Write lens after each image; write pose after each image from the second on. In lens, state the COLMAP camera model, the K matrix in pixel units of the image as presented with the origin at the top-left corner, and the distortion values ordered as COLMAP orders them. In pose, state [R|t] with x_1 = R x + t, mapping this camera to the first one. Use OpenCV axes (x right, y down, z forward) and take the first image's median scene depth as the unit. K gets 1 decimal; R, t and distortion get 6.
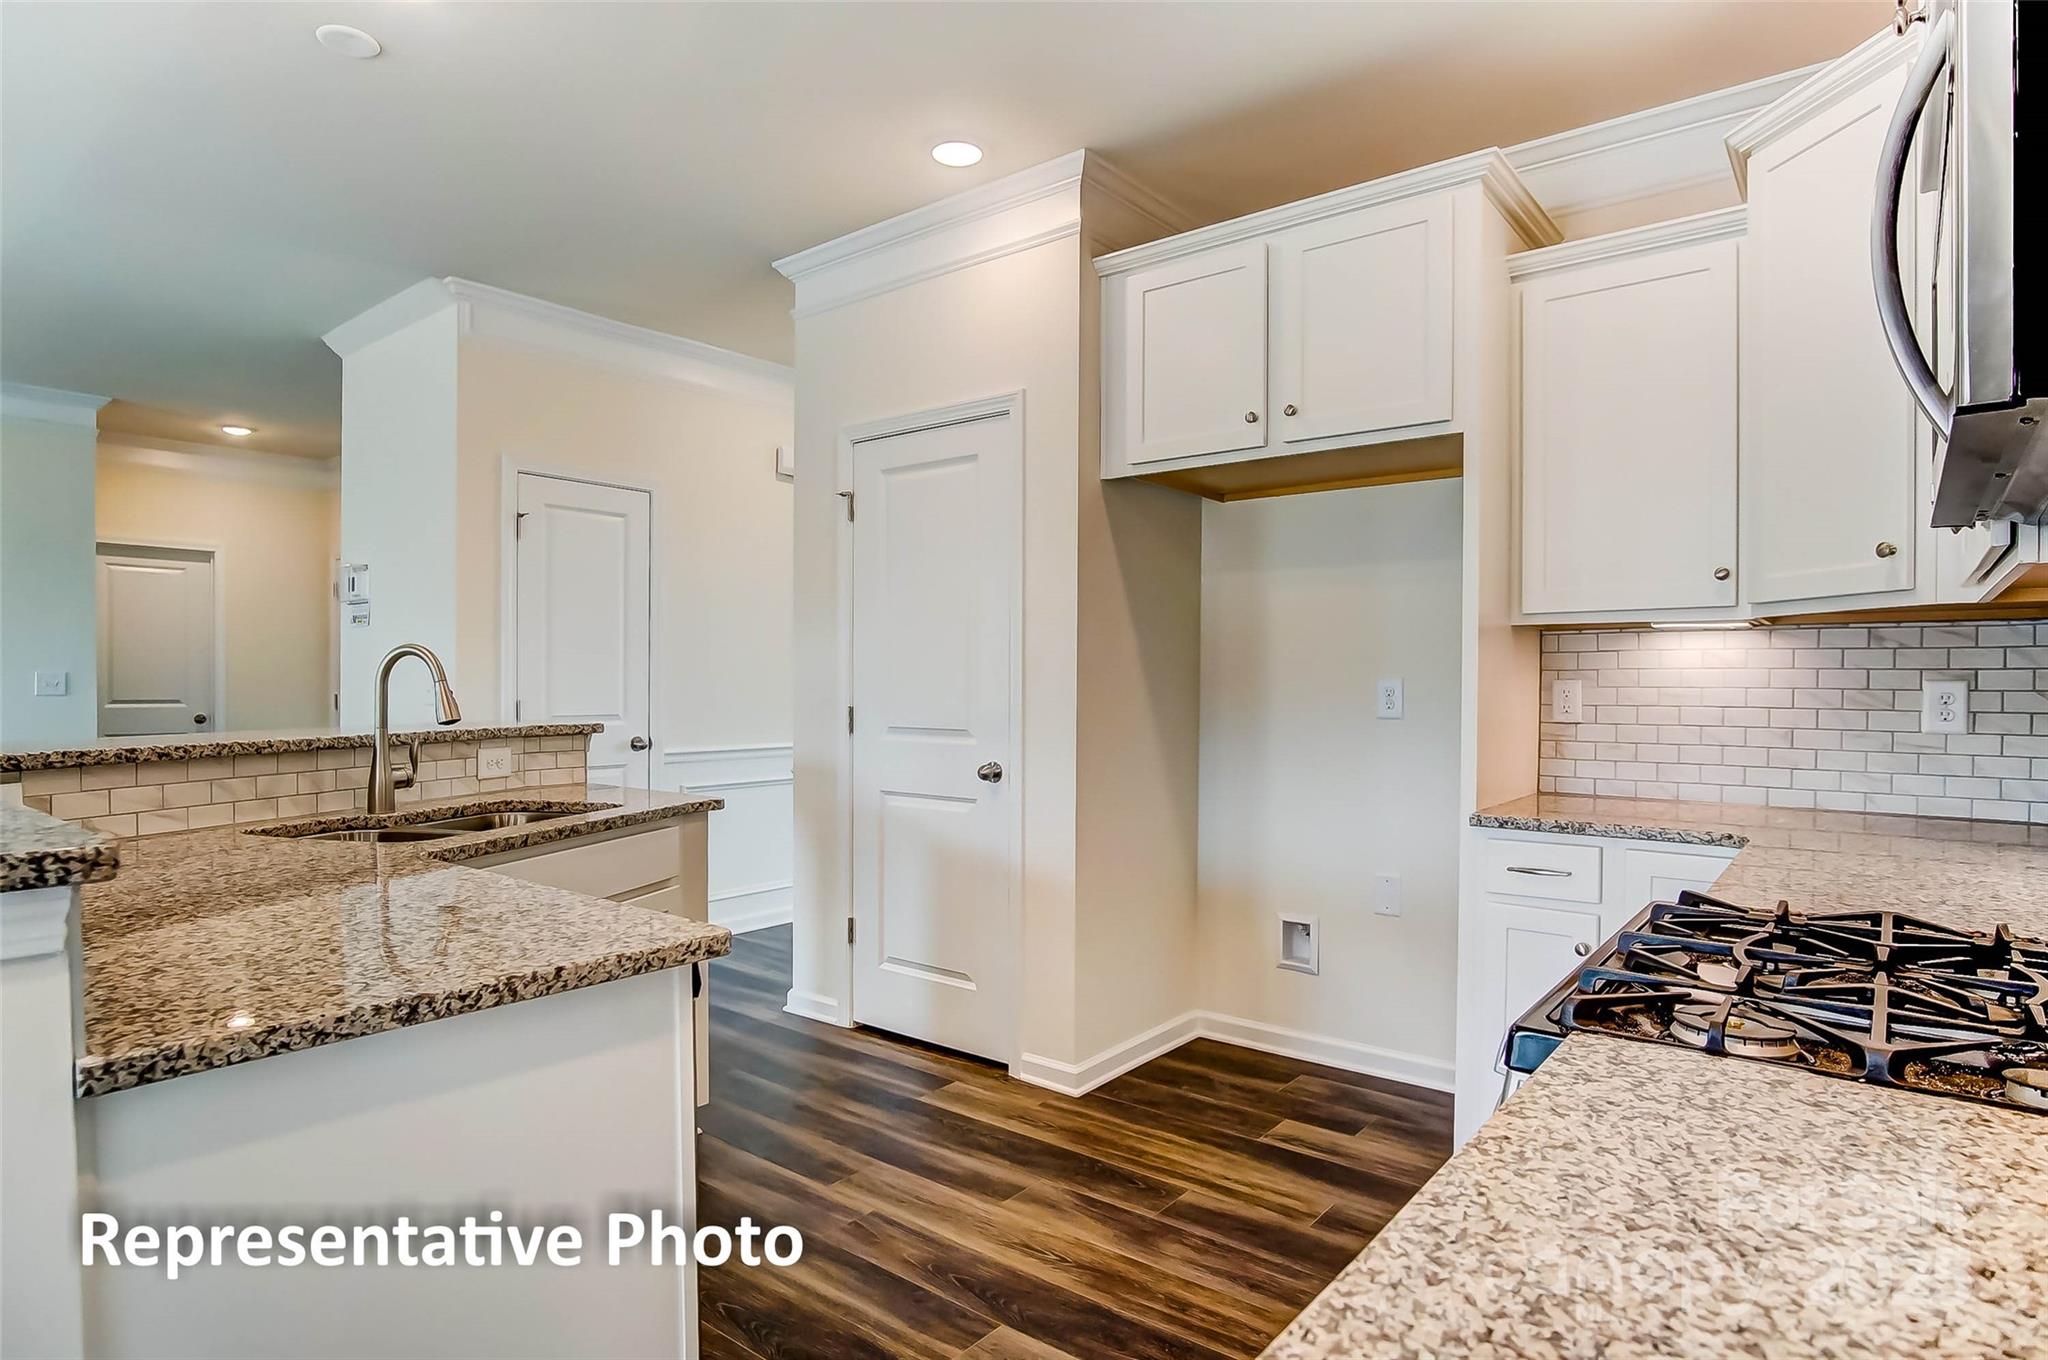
lens RADIAL K [[1115.8, 0, 1035.6], [0, 1115.8, 705.2], [0, 0, 1]] dist [-0.036975, 0.011091]
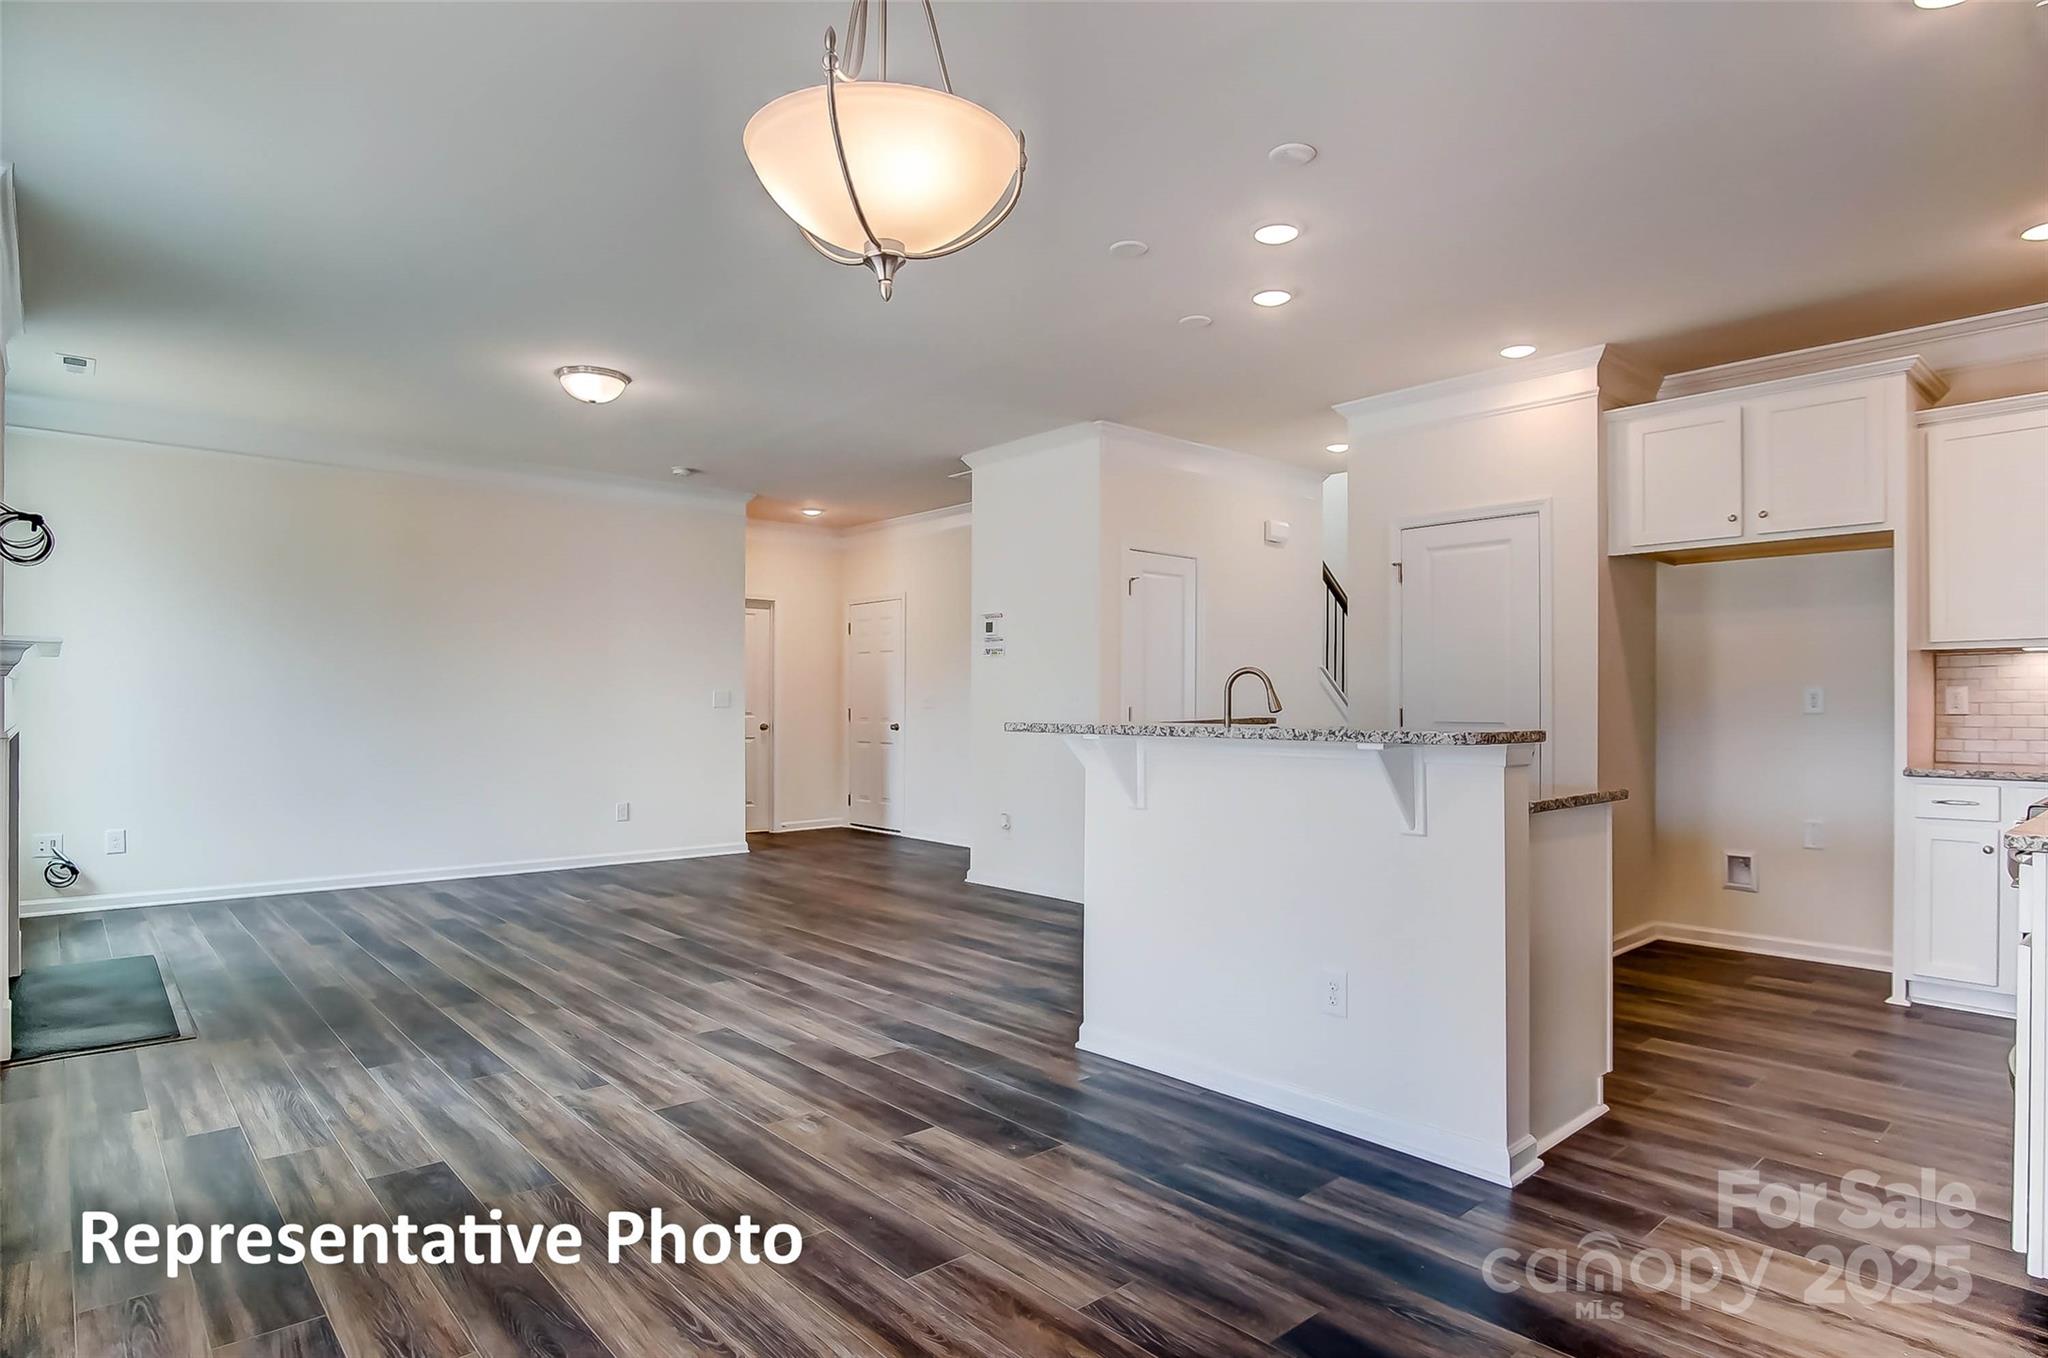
lens RADIAL K [[1115.8, 0, 1035.6], [0, 1115.8, 704.2], [0, 0, 1]] dist [-0.036975, 0.011091]
pose [[0.985721, -0.002911, -0.168362, -0.482177], [-0.000728, 0.999768, -0.021549, 0.033718], [0.168386, 0.021364, 0.985490, -0.641708]]
